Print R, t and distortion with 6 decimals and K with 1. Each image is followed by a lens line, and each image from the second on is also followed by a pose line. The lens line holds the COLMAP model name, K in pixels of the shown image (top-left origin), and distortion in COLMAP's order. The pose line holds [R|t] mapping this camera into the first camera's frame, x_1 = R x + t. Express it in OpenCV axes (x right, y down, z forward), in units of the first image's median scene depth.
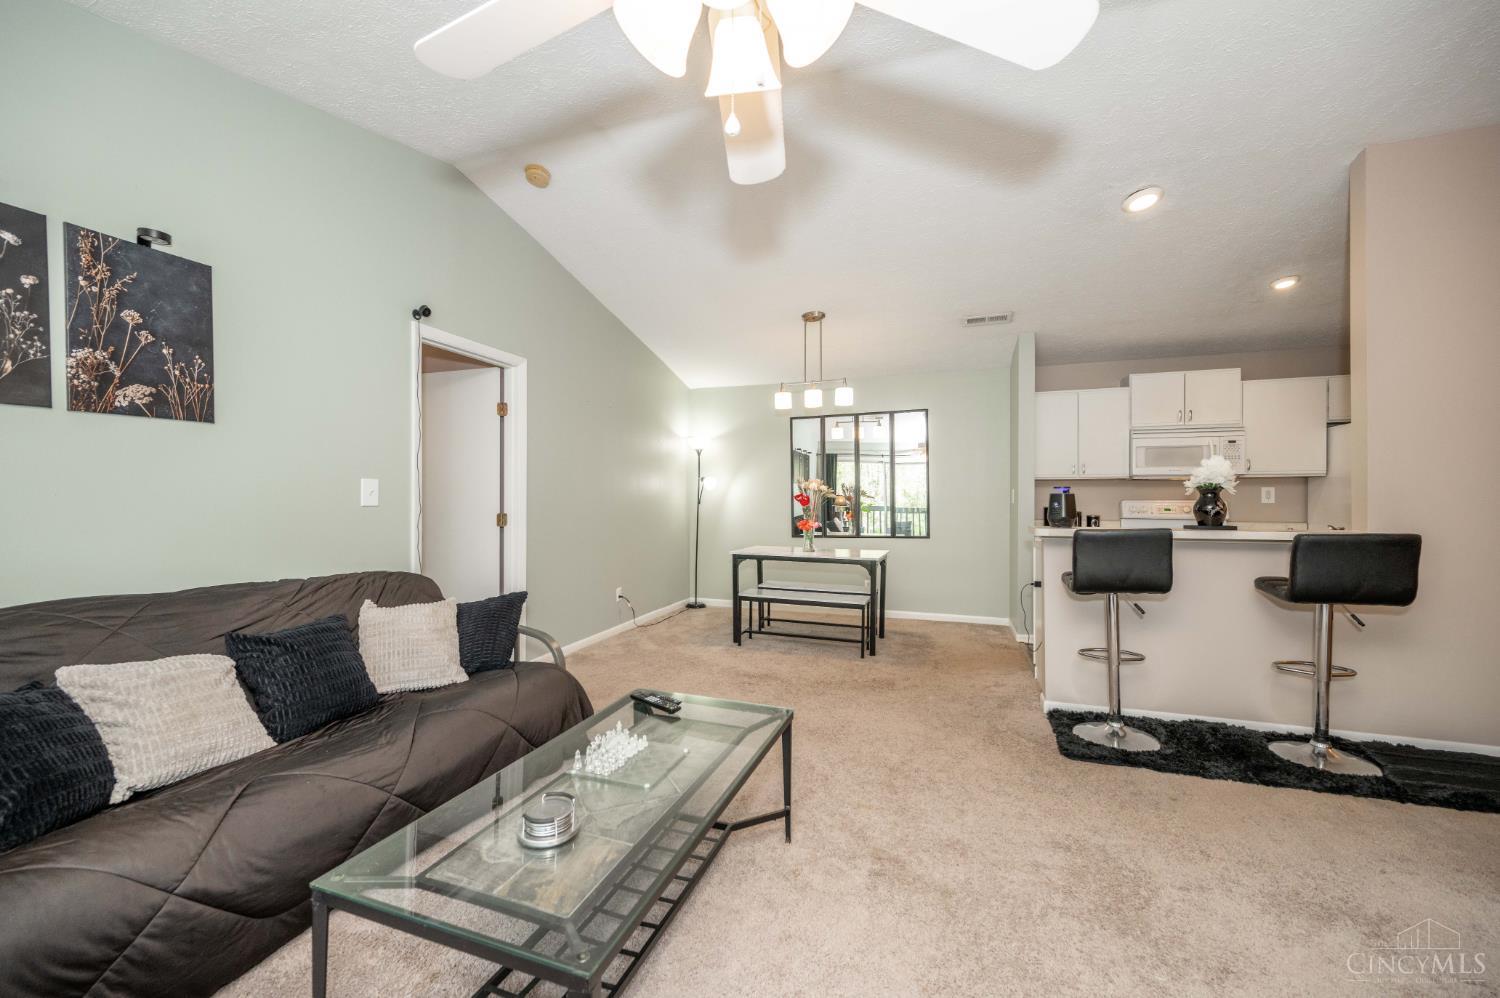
lens RADIAL K [[589.4, 0, 737.7], [0, 589.4, 499.5], [0, 0, 1]] dist [0.000206, 0.000175]
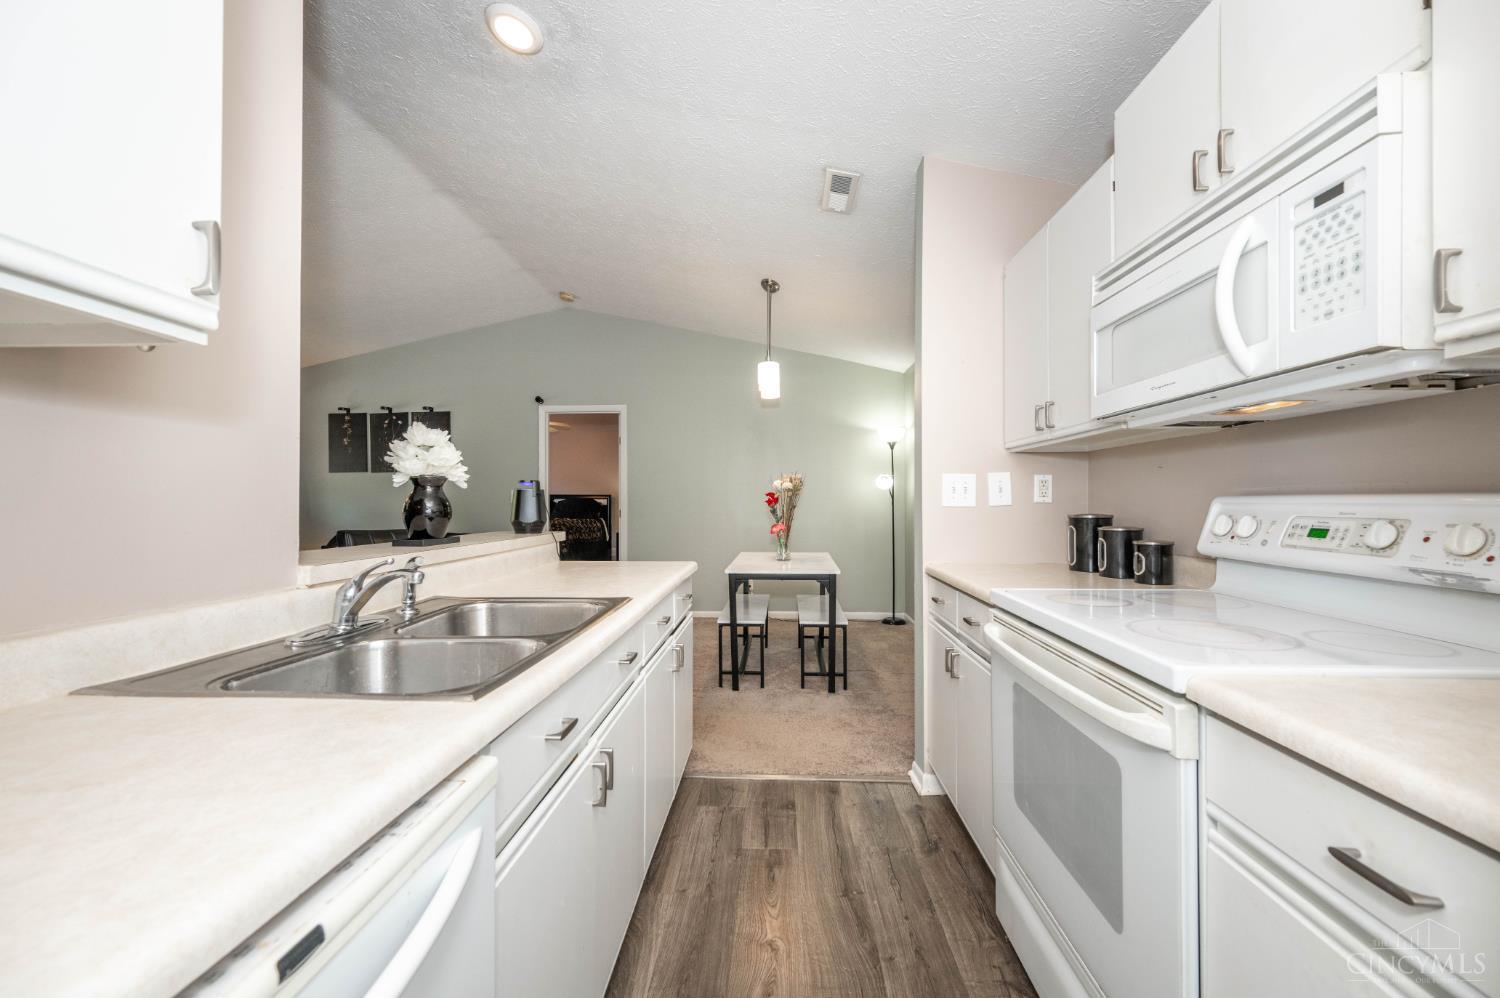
lens RADIAL K [[589.4, 0, 737.7], [0, 589.4, 499.5], [0, 0, 1]] dist [0.000206, 0.000175]
pose [[0.264625, -0.003412, -0.964345, 1.037338], [-0.002301, 0.999989, -0.004169, 0.005228], [0.964349, 0.003322, 0.264614, 0.802232]]
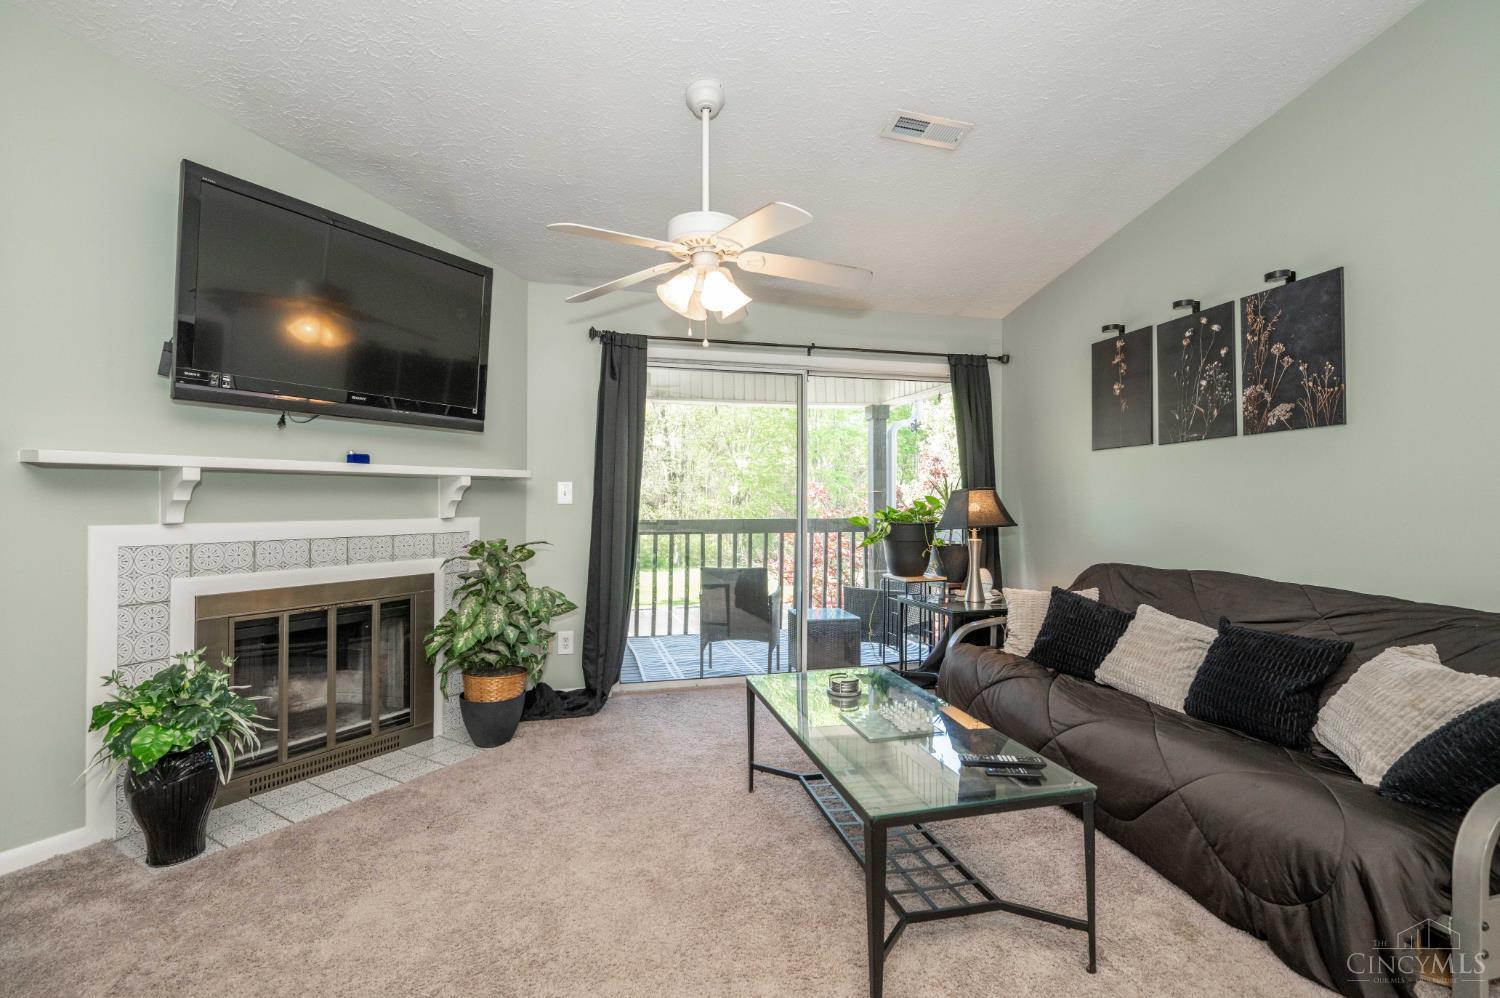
lens RADIAL K [[674.7, 0, 746.8], [0, 674.7, 499.6], [0, 0, 1]] dist [-0.000897, -0.000045]
pose [[-0.834967, -0.004854, -0.550279, 0.294997], [-0.009474, 0.999940, 0.005555, -0.000407], [0.550219, 0.009852, -0.834963, 0.732017]]
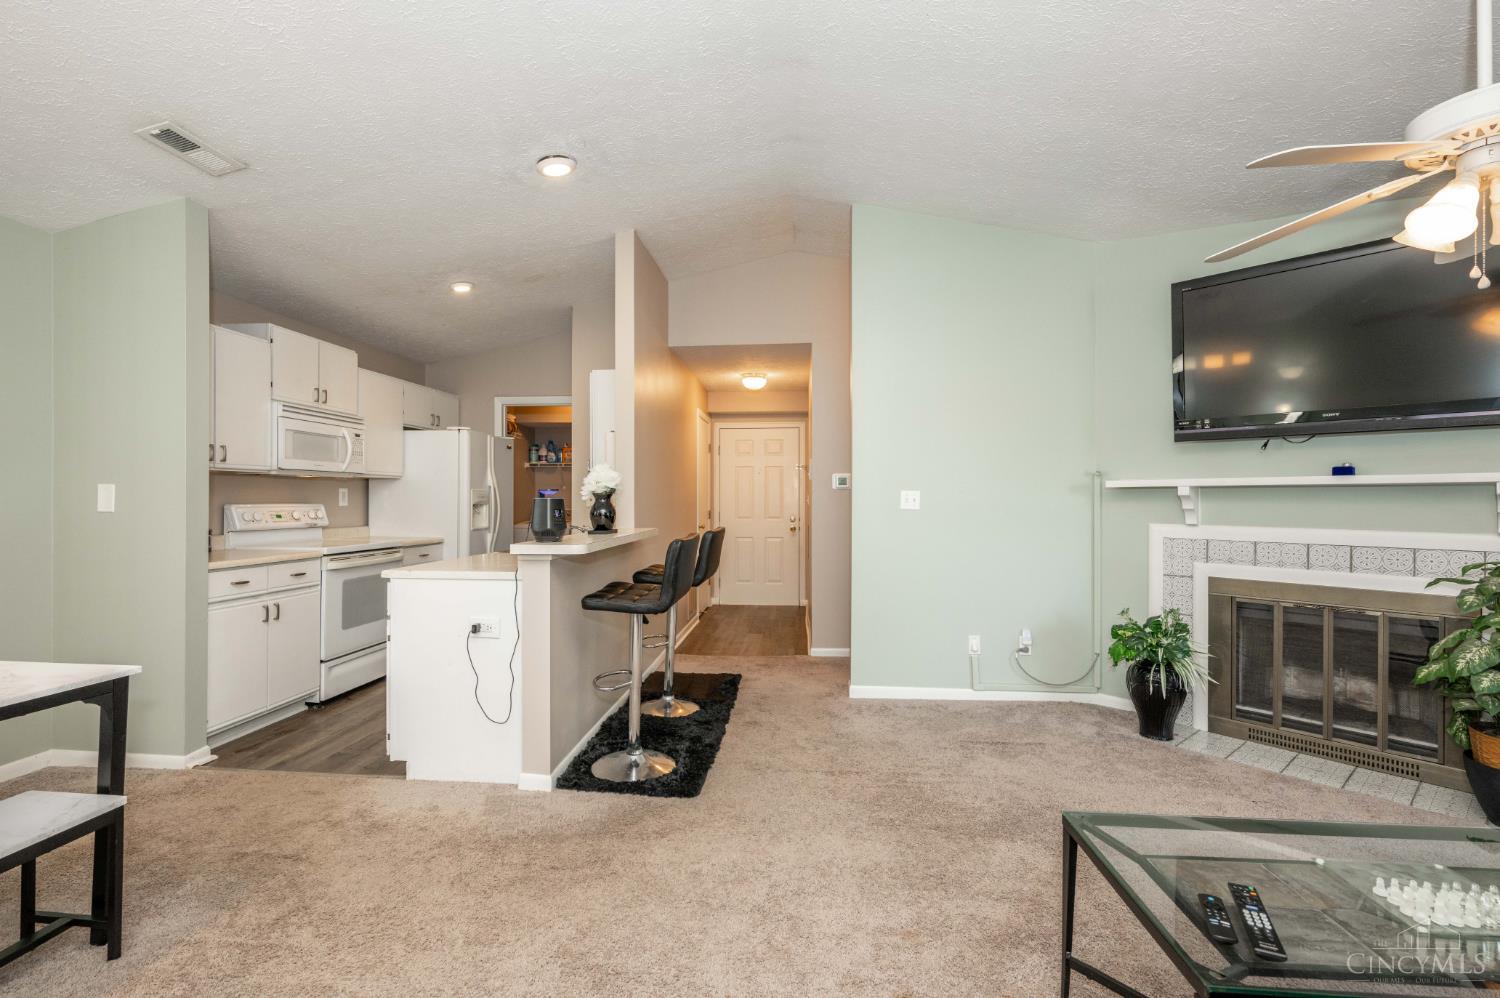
lens RADIAL K [[674.7, 0, 746.8], [0, 674.7, 499.6], [0, 0, 1]] dist [-0.000897, -0.000045]
pose [[-0.249787, -0.005068, 0.968287, -0.275587], [0.002163, 0.999981, 0.005792, -0.009149], [-0.968298, 0.003541, -0.249772, 0.735426]]
